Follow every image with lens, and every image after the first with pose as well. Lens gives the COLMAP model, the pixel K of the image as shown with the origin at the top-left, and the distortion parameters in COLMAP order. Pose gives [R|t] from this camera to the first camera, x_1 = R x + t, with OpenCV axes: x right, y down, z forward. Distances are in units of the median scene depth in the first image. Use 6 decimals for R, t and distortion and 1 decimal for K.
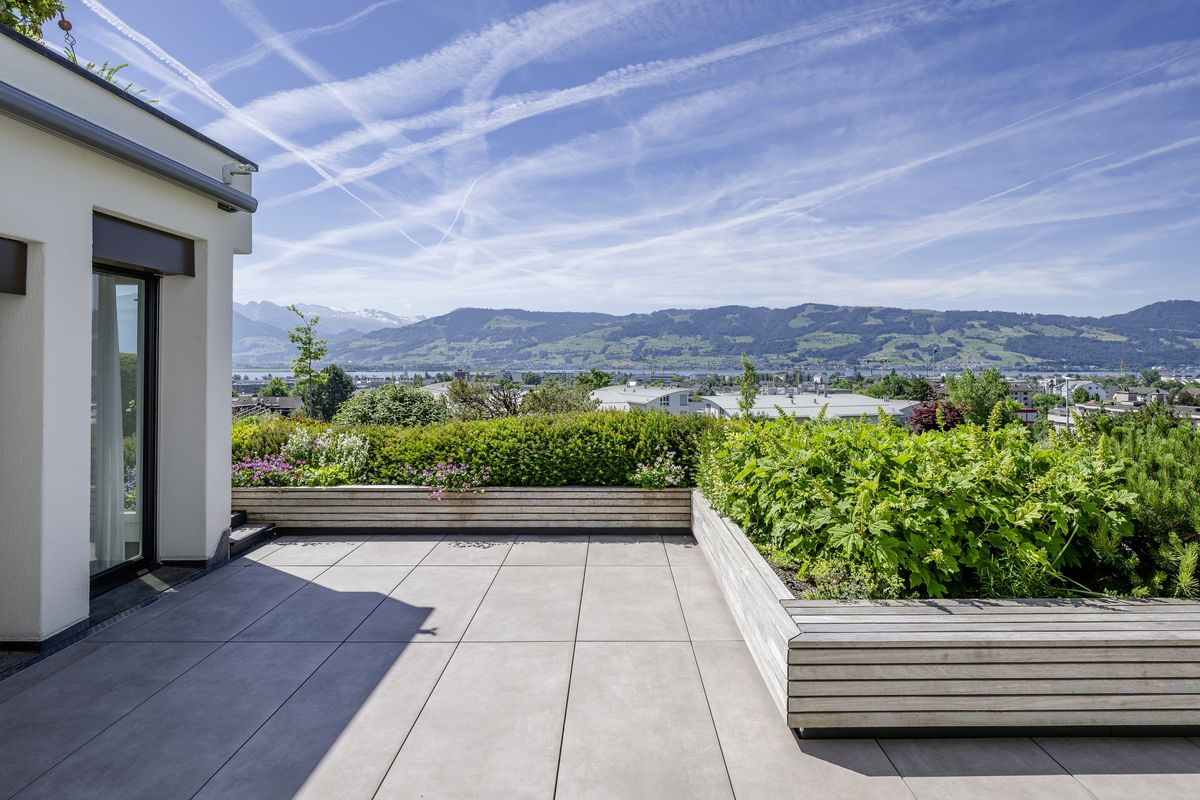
lens RADIAL K [[597.8, 0, 630.3], [0, 597.8, 367.4], [0, 0, 1]] dist [0.000309, -0.000142]
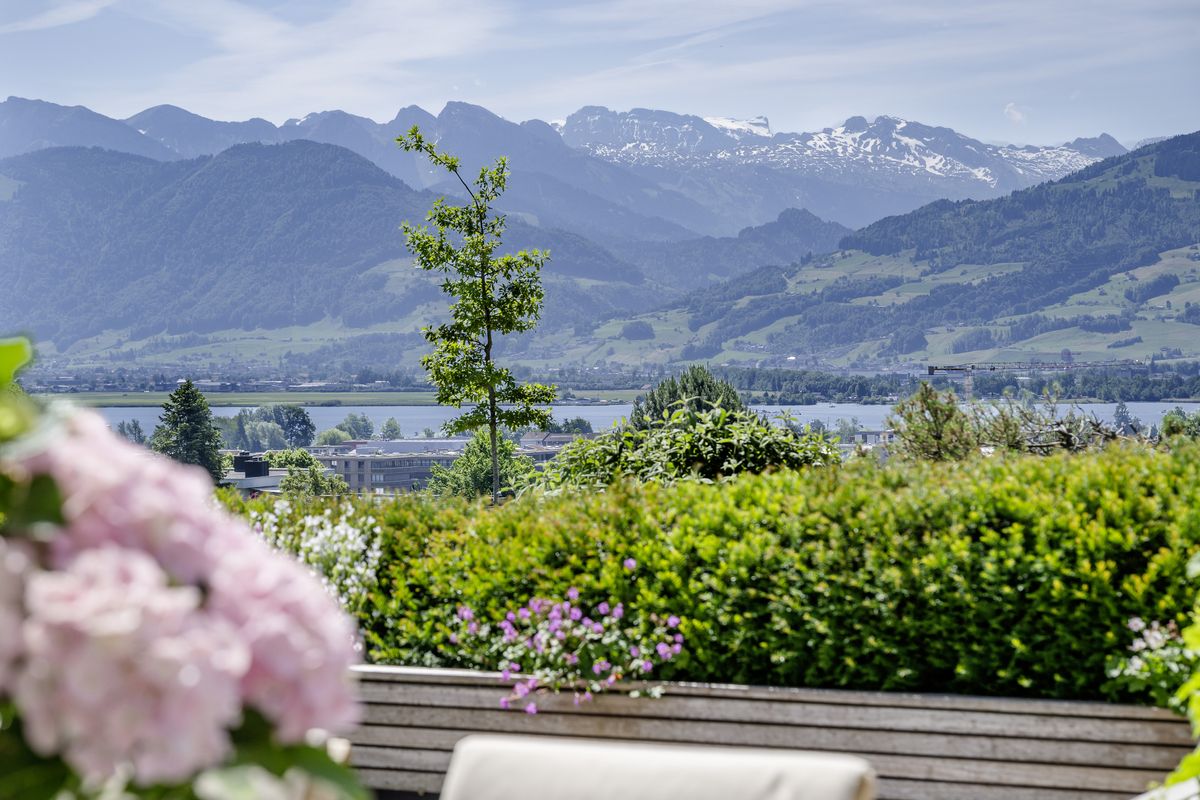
lens RADIAL K [[2642.8, 0, 599.4], [0, 2642.8, 399.3], [0, 0, 1]] dist [0.020485, 0.000000]
pose [[0.897927, -0.000279, -0.440144, 0.331634], [0.006938, 0.999885, 0.013519, 0.032069], [0.440090, -0.015193, 0.897825, -0.257767]]
